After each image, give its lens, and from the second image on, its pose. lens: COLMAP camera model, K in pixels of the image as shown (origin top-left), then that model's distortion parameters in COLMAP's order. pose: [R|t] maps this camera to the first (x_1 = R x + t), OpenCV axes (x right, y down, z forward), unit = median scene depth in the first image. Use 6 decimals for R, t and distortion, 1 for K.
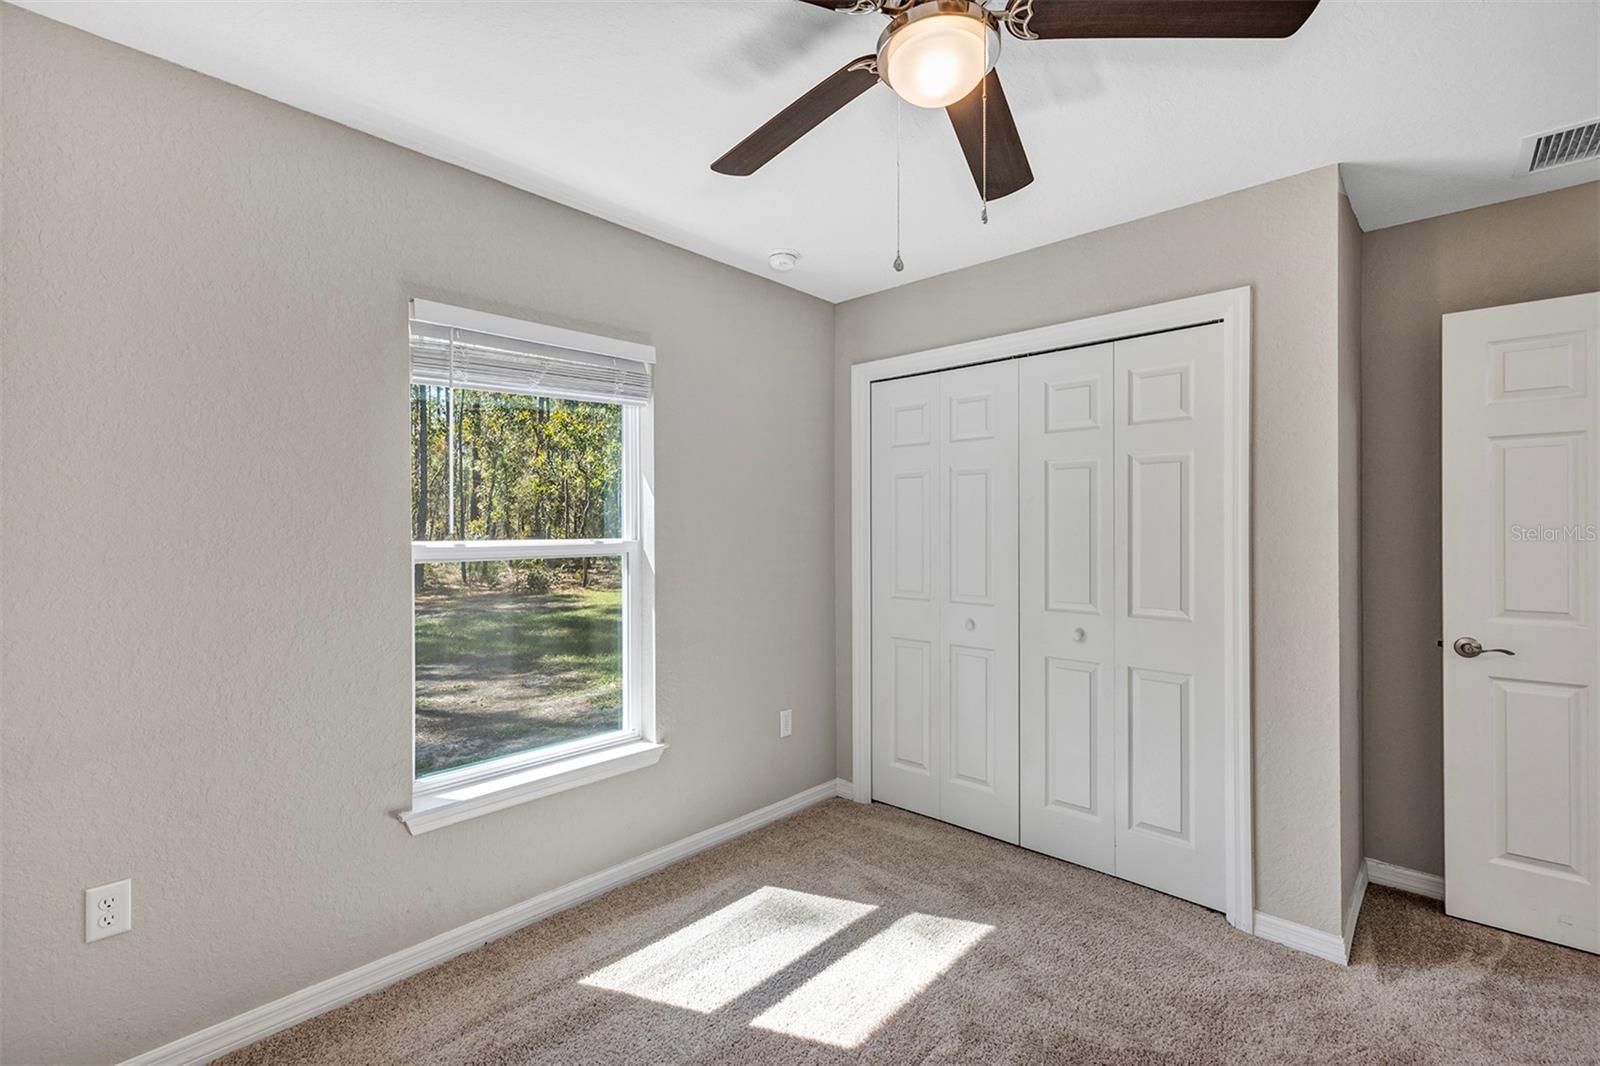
lens RADIAL K [[728.9, 0, 792.8], [0, 728.9, 527.0], [0, 0, 1]] dist [0.009819, 0.000216]
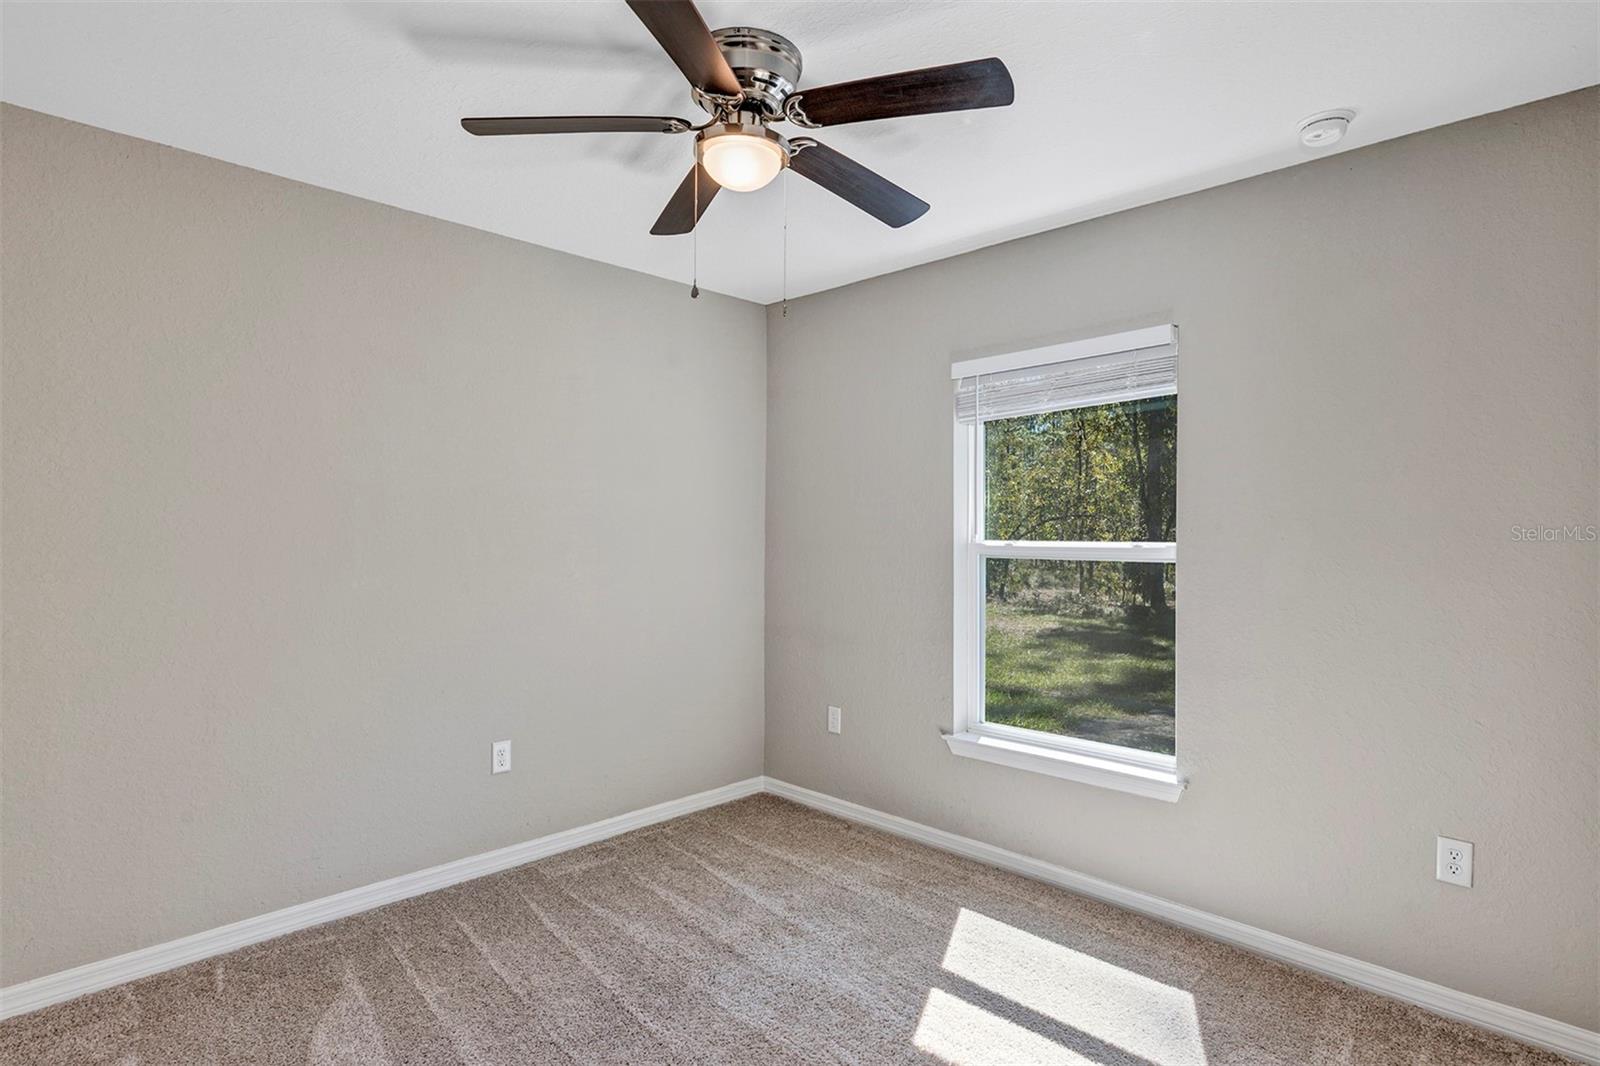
lens RADIAL K [[871.6, 0, 800.0], [0, 871.6, 533.0], [0, 0, 1]] dist [-0.001046, 0.000106]
pose [[-0.035820, 0.008180, -0.999325, 1.003882], [0.000751, 0.999966, 0.008159, -0.007466], [0.999358, -0.000458, -0.035824, 0.688878]]
